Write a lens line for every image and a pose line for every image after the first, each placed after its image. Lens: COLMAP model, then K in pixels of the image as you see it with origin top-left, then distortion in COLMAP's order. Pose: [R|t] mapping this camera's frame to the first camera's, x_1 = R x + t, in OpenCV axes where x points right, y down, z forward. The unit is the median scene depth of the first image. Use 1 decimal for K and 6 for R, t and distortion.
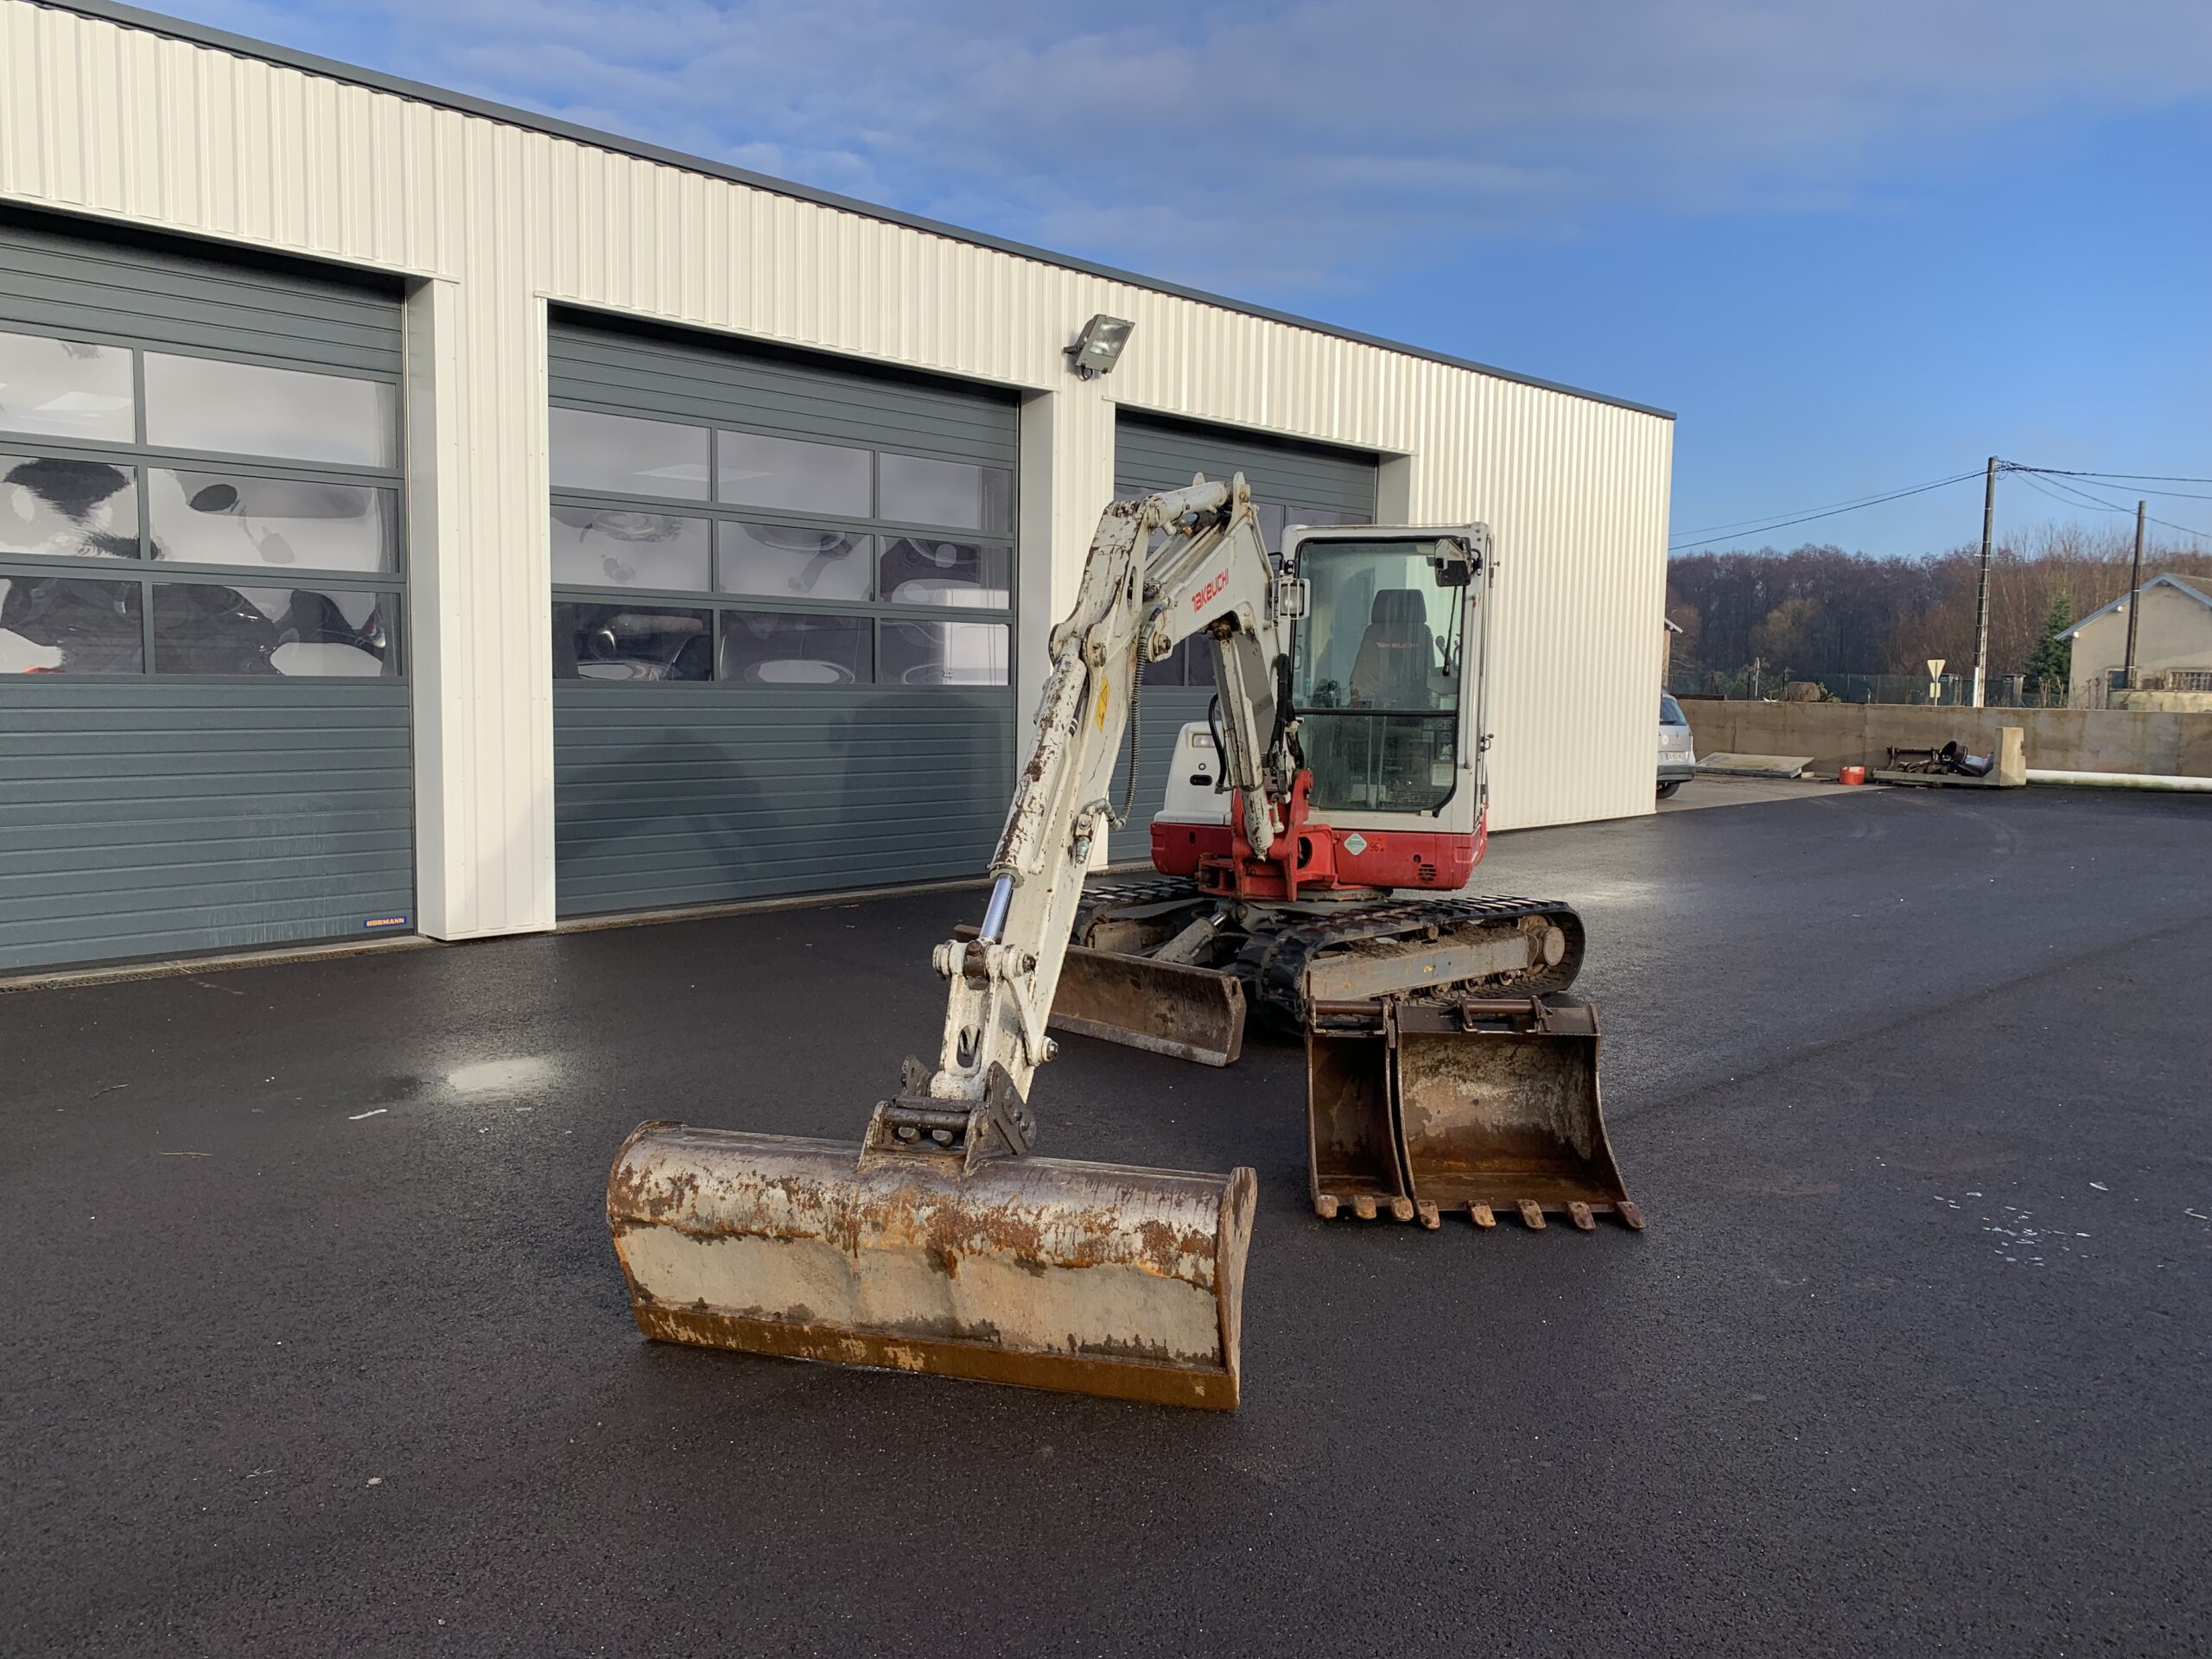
lens RADIAL K [[1622.9, 0, 1106.0], [0, 1622.9, 829.5], [0, 0, 1]] dist [0.024561, -0.004165]
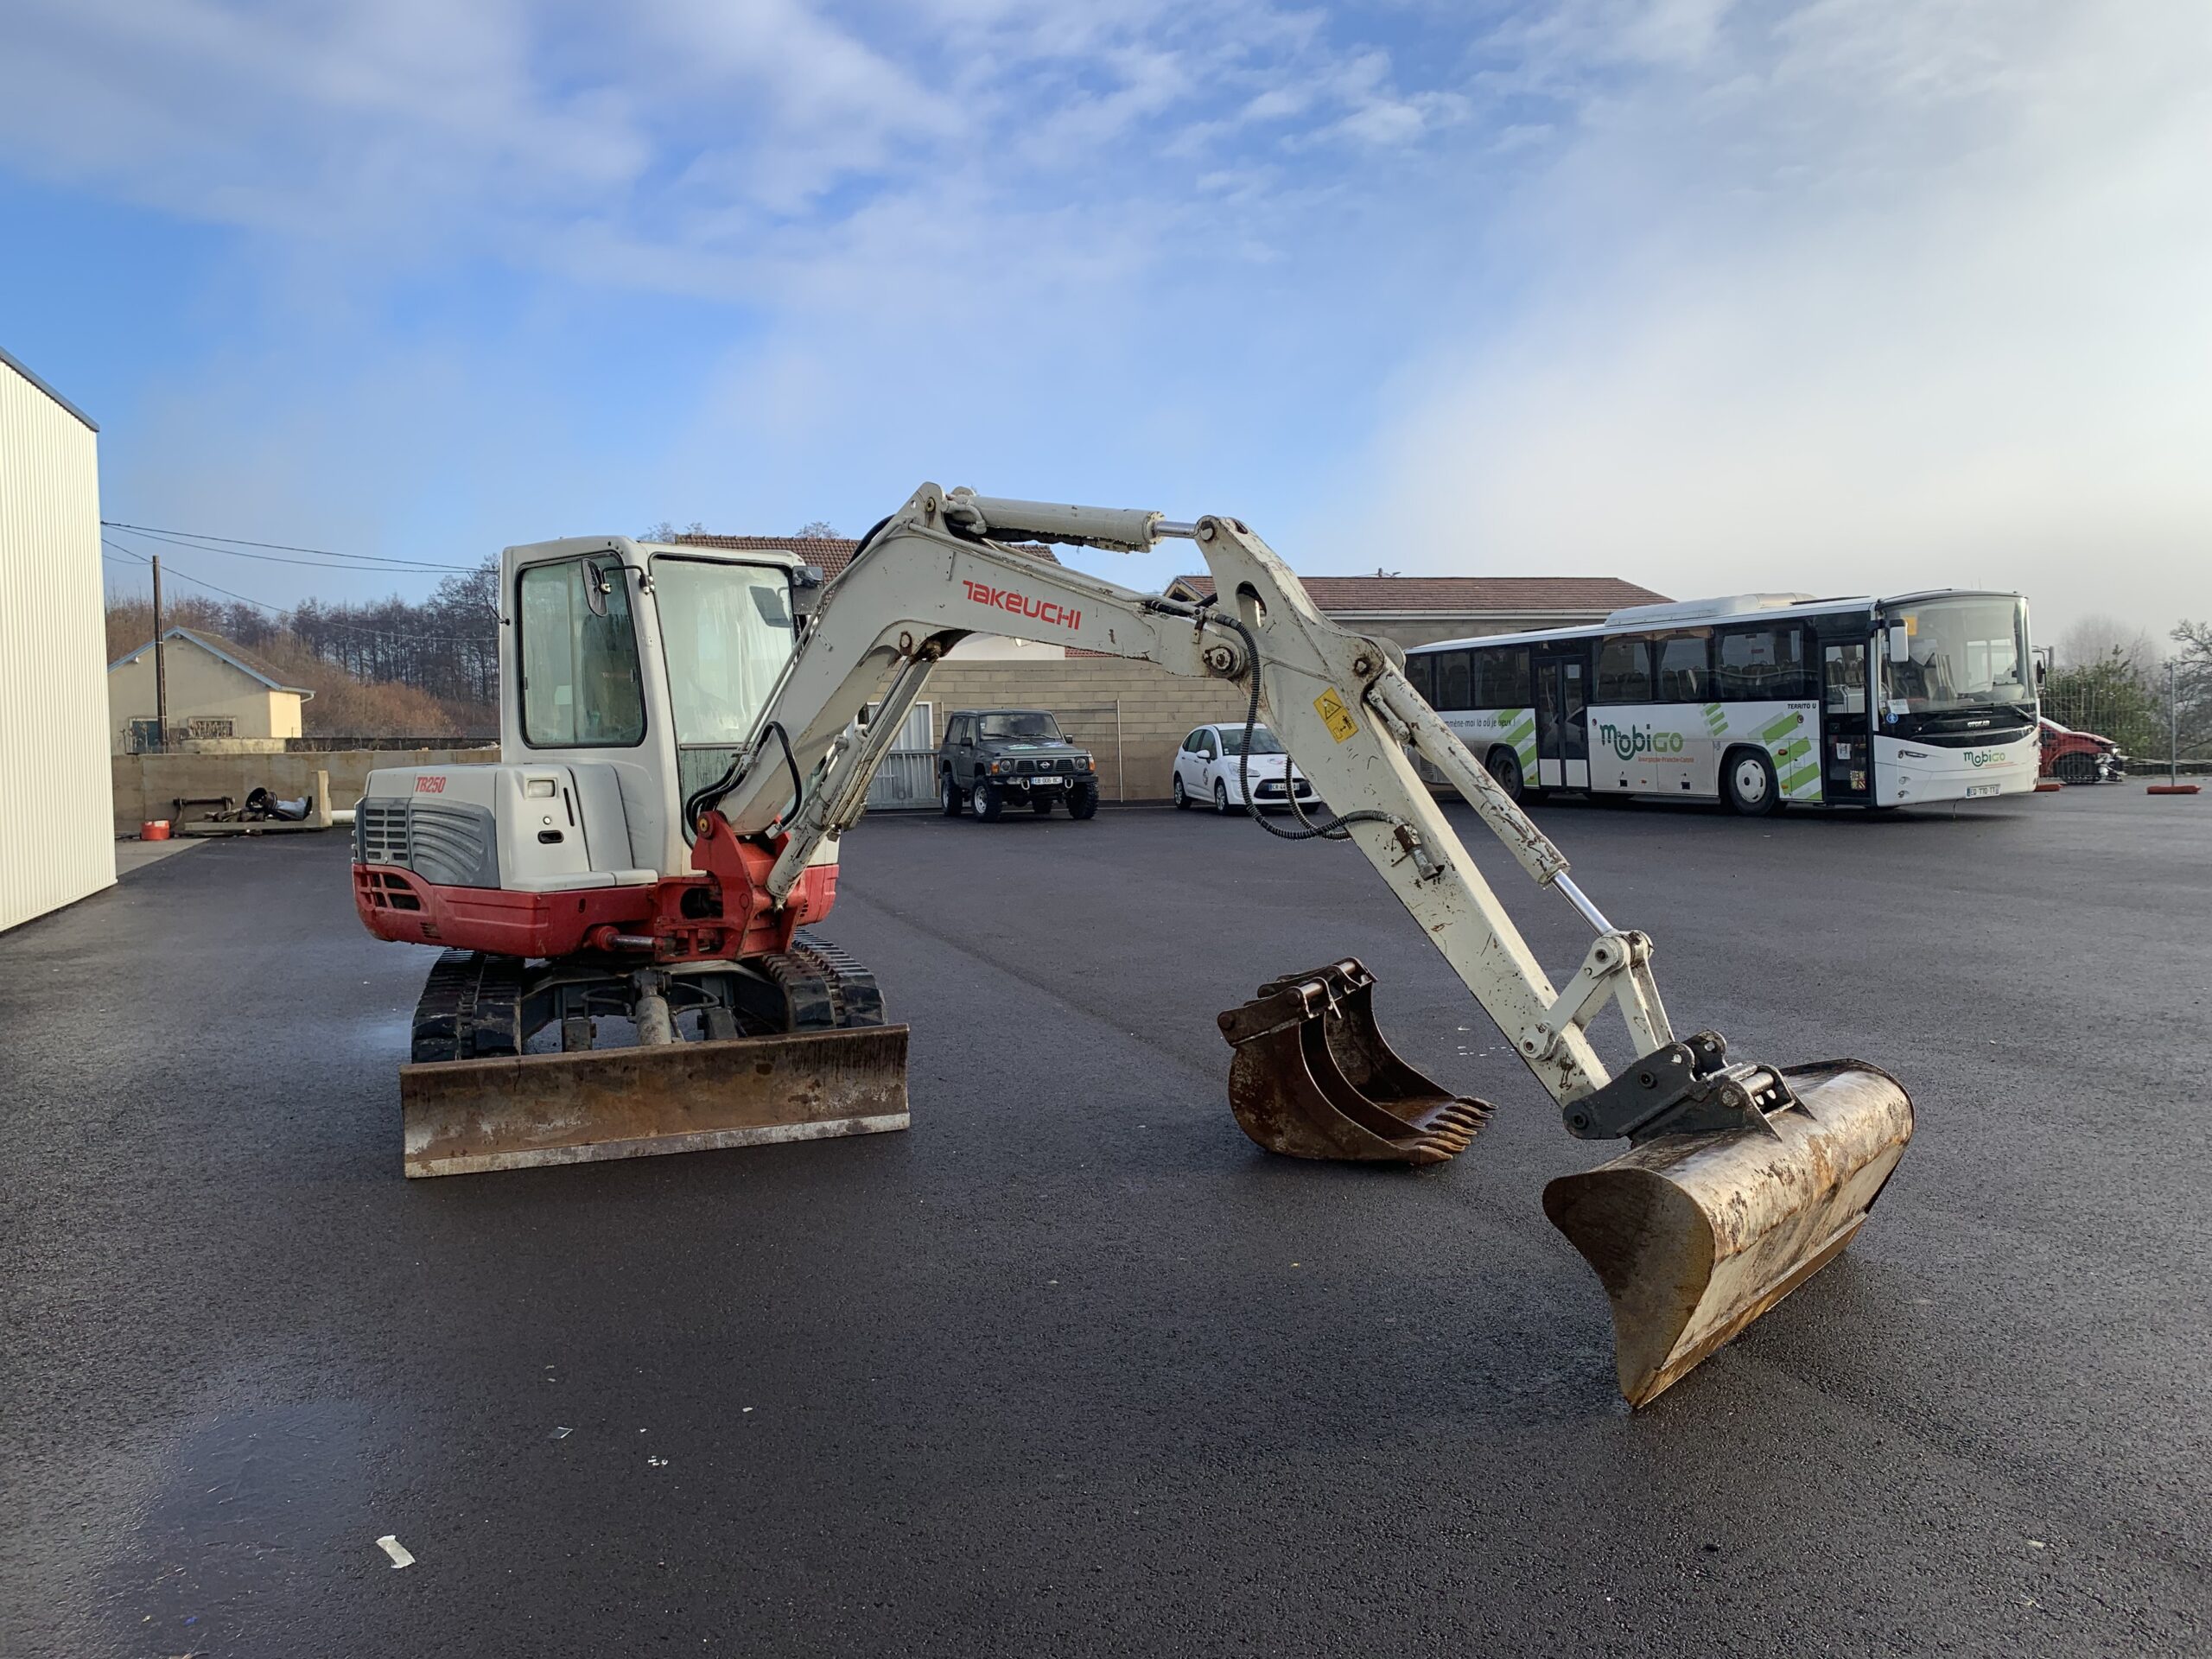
lens RADIAL K [[1622.9, 0, 1106.0], [0, 1622.9, 829.5], [0, 0, 1]] dist [0.024561, -0.004165]
pose [[0.441610, -0.078936, 0.893728, -0.145342], [0.106785, 0.993666, 0.034997, -0.008743], [-0.890829, 0.079982, 0.447242, 0.101542]]
